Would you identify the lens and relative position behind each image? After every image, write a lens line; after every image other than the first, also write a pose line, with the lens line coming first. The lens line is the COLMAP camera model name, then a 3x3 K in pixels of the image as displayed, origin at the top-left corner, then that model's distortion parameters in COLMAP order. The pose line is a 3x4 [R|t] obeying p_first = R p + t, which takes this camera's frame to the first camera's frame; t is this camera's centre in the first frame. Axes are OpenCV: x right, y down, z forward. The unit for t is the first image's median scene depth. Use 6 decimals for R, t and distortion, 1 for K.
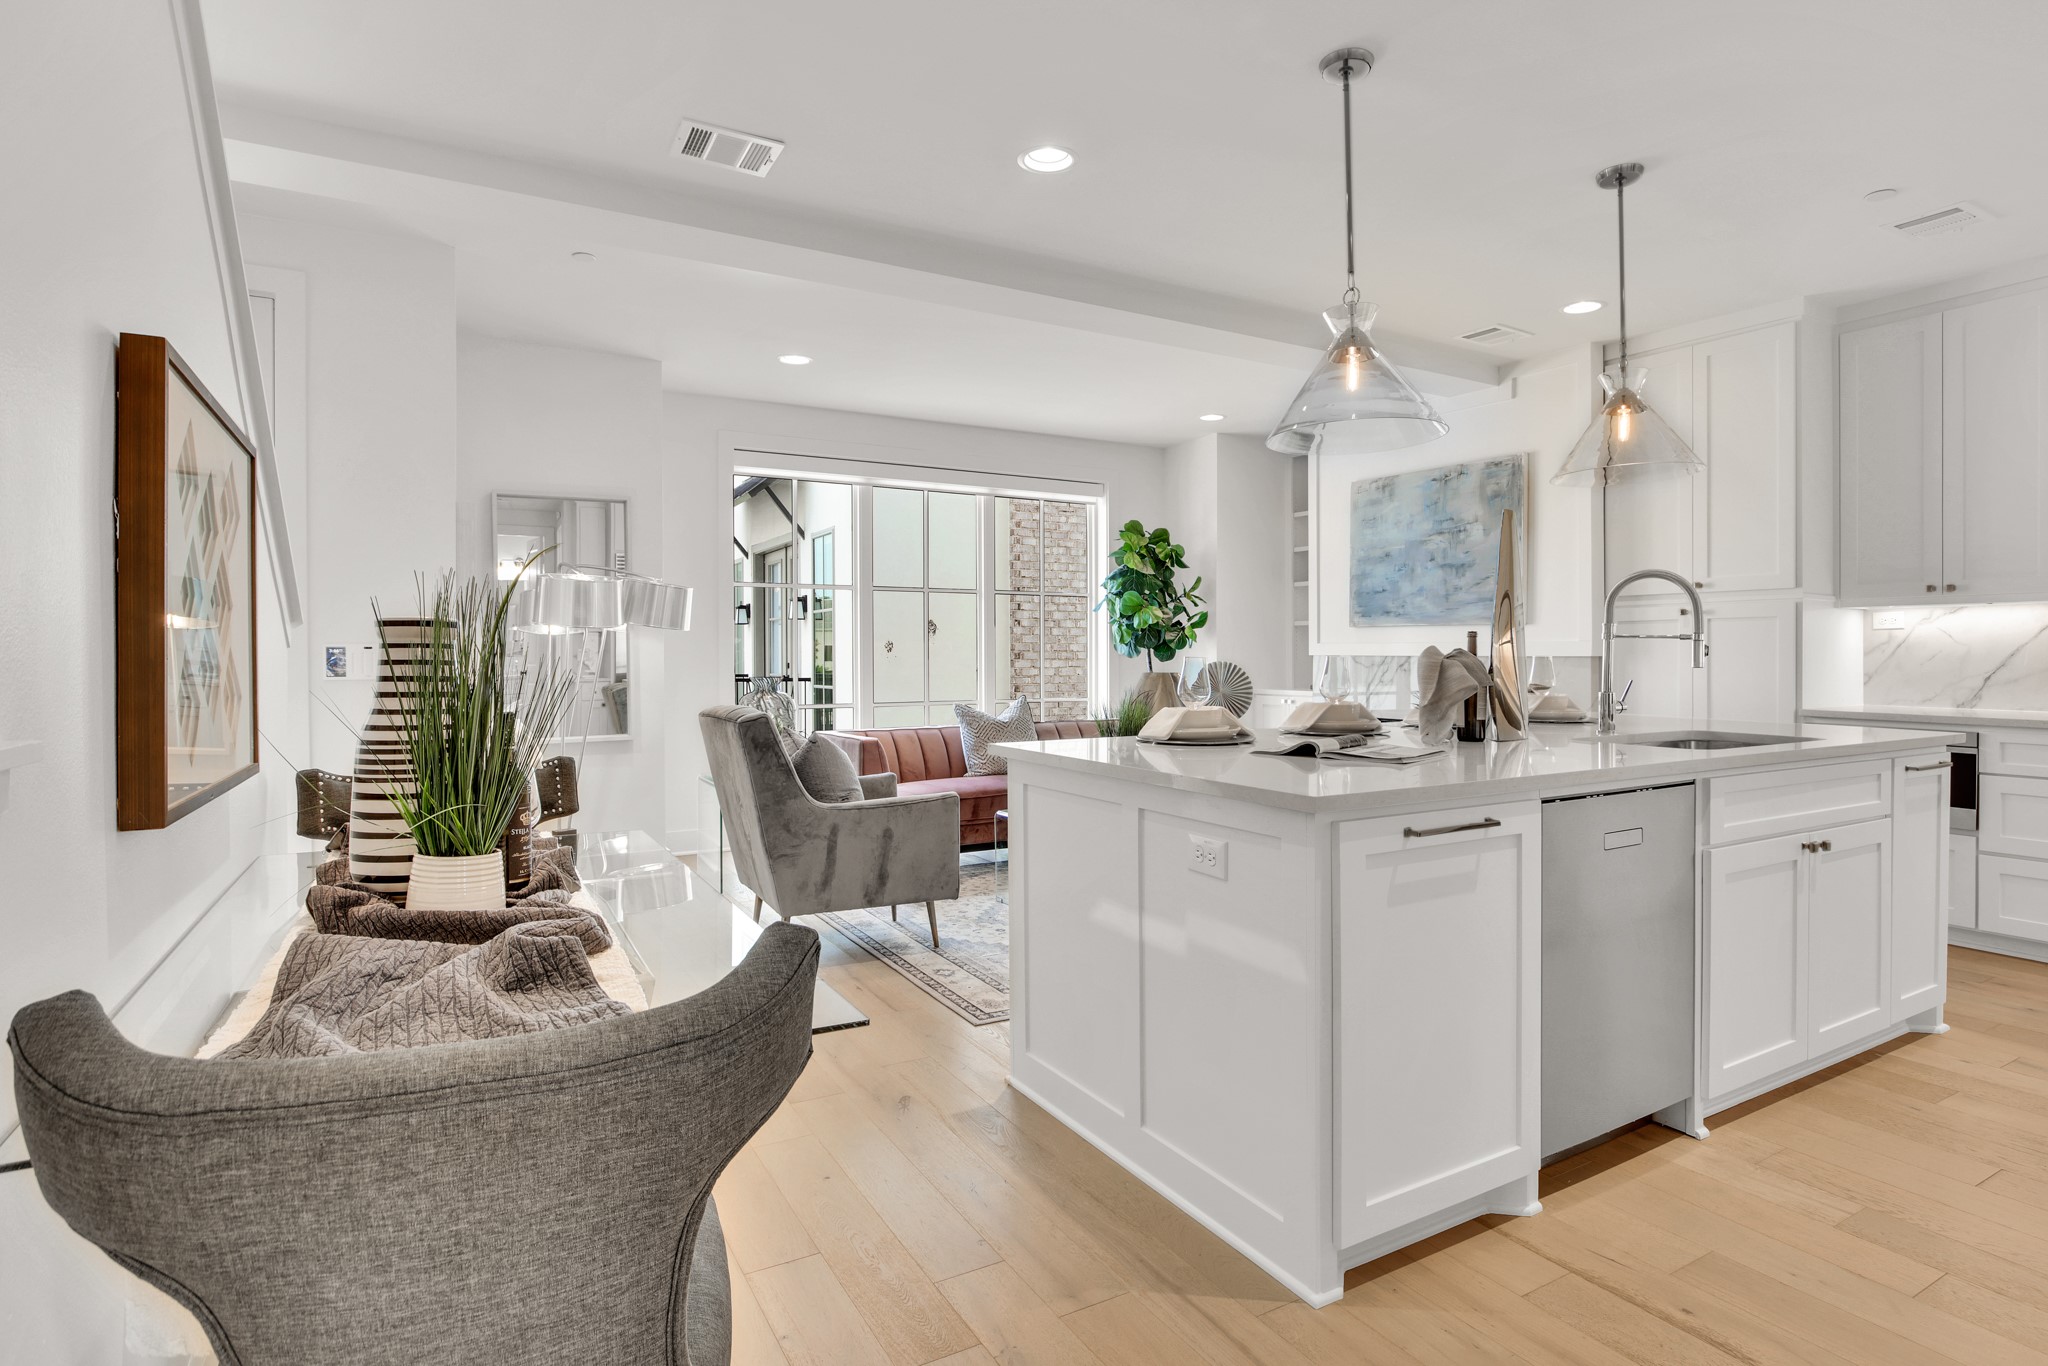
lens RADIAL K [[1023.6, 0, 1033.8], [0, 1023.6, 664.5], [0, 0, 1]] dist [-0.000689, 0.000292]
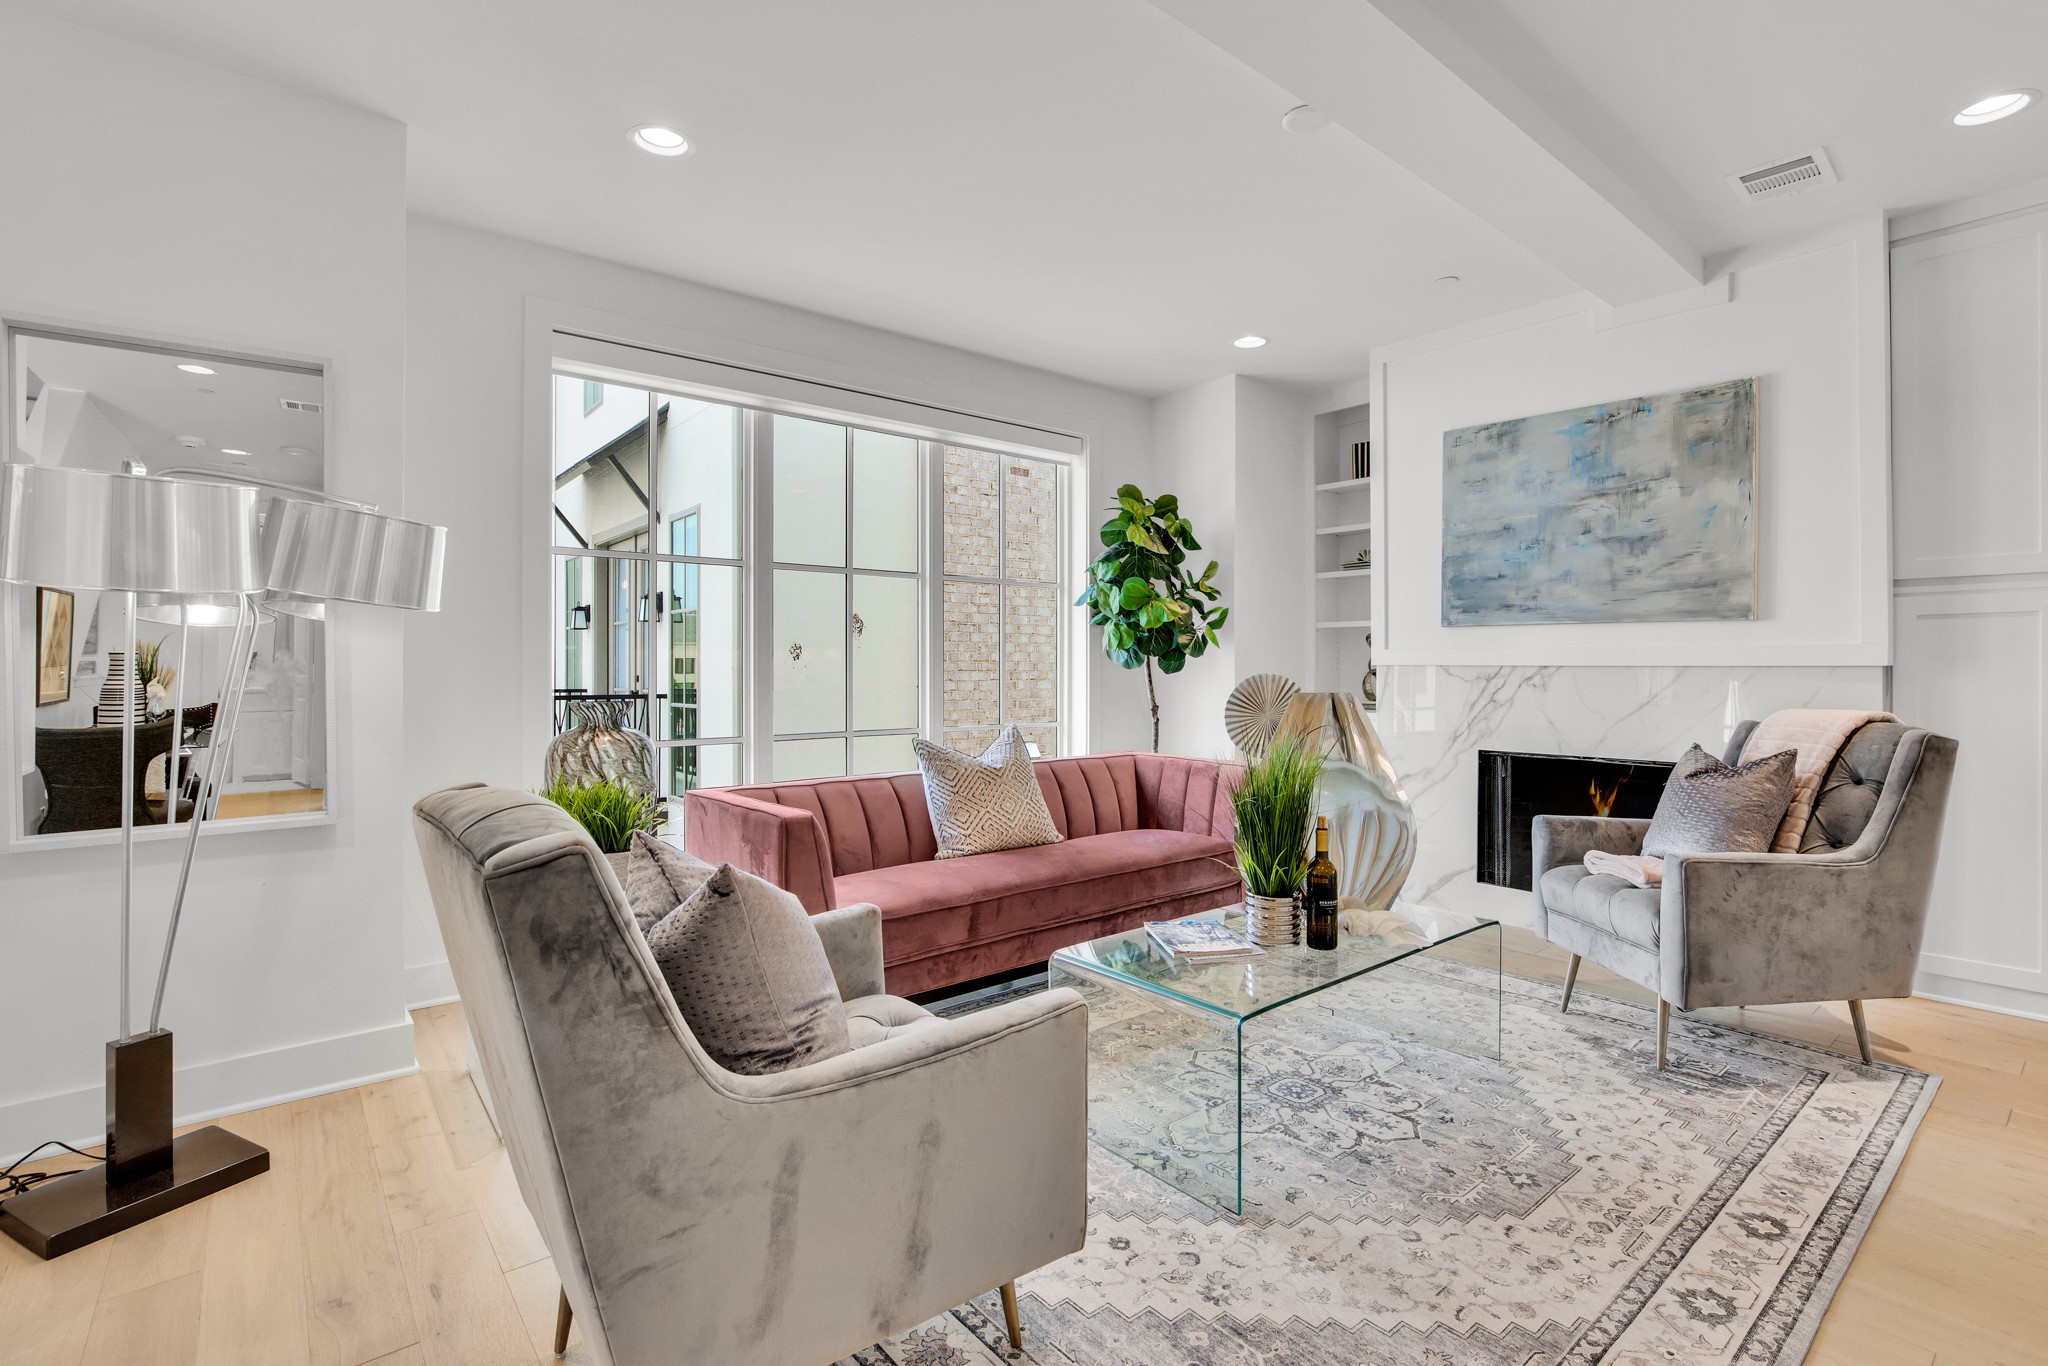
lens RADIAL K [[935.2, 0, 1028.1], [0, 935.2, 666.8], [0, 0, 1]] dist [-0.021233, -0.000075]
pose [[0.986674, 0.001352, 0.162703, -0.088555], [0.000344, 0.999946, -0.010396, -0.000955], [-0.162708, 0.010313, 0.986620, 0.356718]]
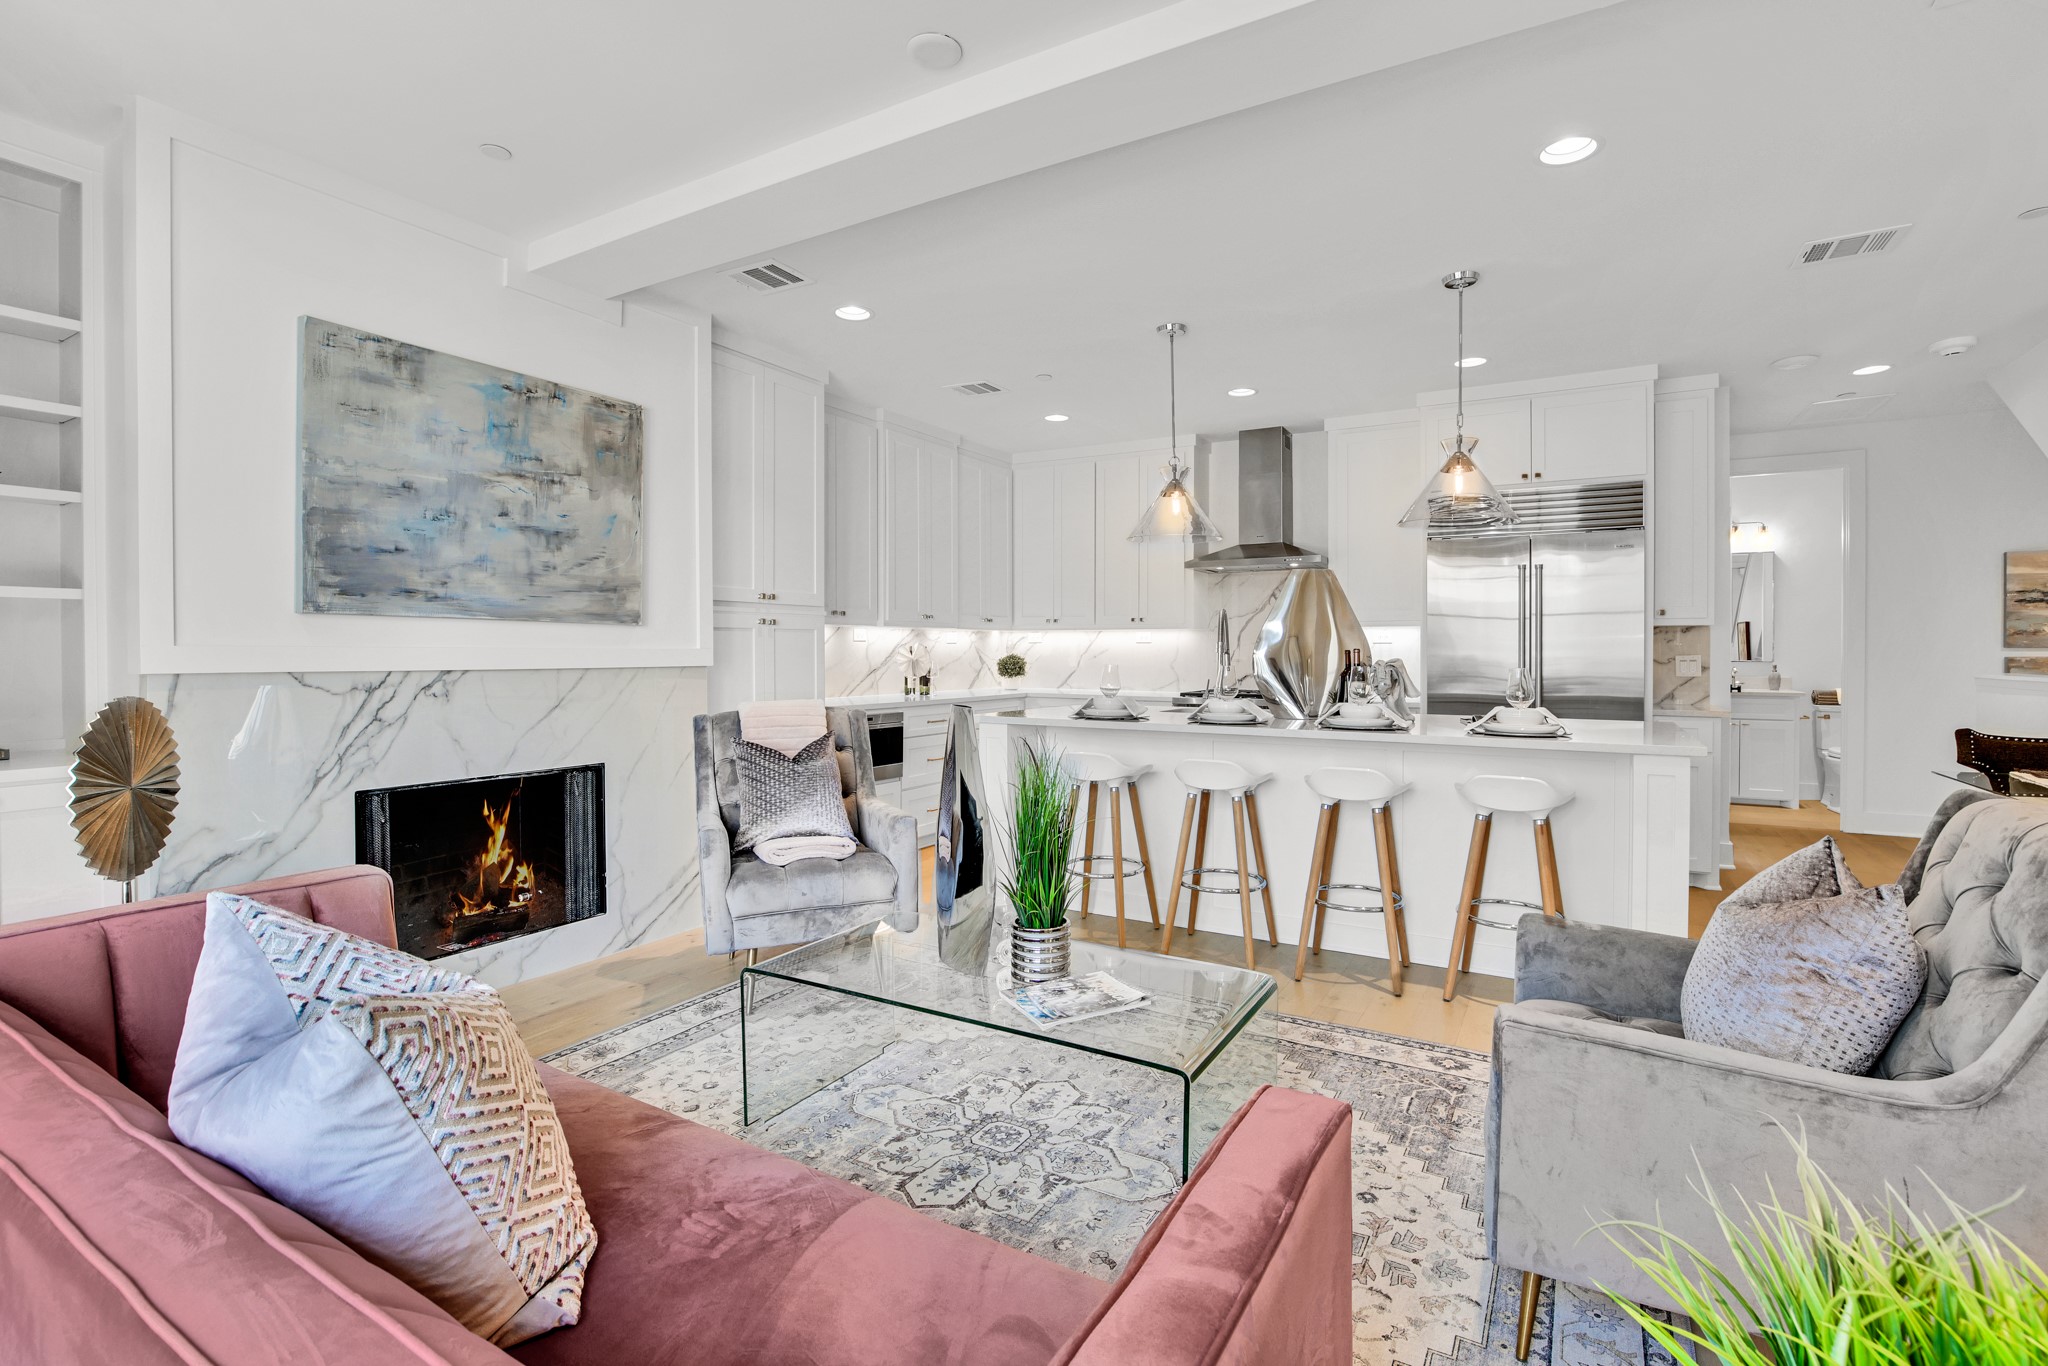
lens RADIAL K [[954.9, 0, 1030.0], [0, 954.9, 659.8], [0, 0, 1]] dist [-0.022916, -0.000086]
pose [[-0.491767, -0.007830, 0.870691, -0.227936], [0.009768, 0.999847, 0.014509, -0.016566], [-0.870672, 0.015640, -0.491616, 0.852206]]
